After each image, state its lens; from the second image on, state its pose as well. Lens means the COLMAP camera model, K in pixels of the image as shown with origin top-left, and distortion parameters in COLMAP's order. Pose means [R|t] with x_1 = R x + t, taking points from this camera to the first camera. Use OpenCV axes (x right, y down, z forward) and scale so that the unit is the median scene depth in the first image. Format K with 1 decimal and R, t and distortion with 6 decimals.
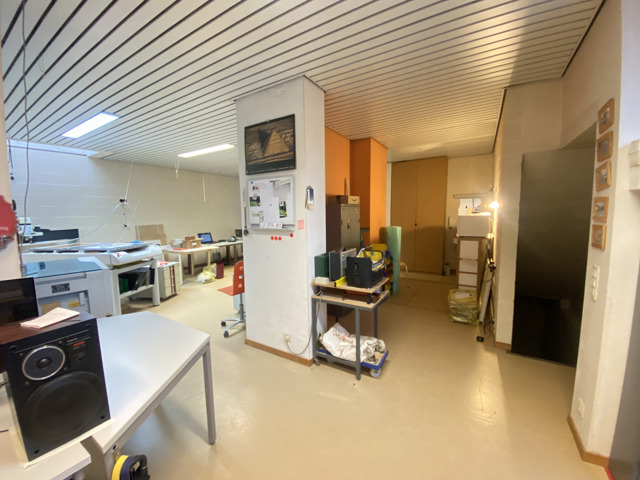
lens RADIAL K [[262.3, 0, 320.7], [0, 262.3, 238.3], [0, 0, 1]] dist [-0.013978, -0.002668]
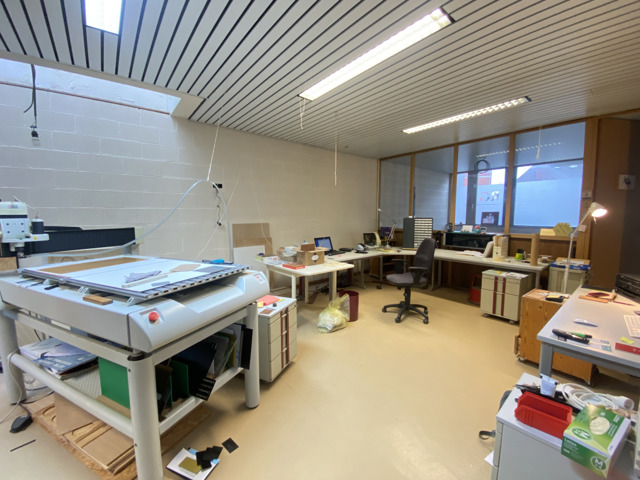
lens RADIAL K [[262.3, 0, 320.6], [0, 262.3, 240.5], [0, 0, 1]] dist [-0.013978, -0.002668]
pose [[0.943772, 0.047010, -0.327237, -0.334172], [-0.045378, 0.998890, 0.012623, -0.030066], [0.327468, 0.002936, 0.944858, 0.531091]]
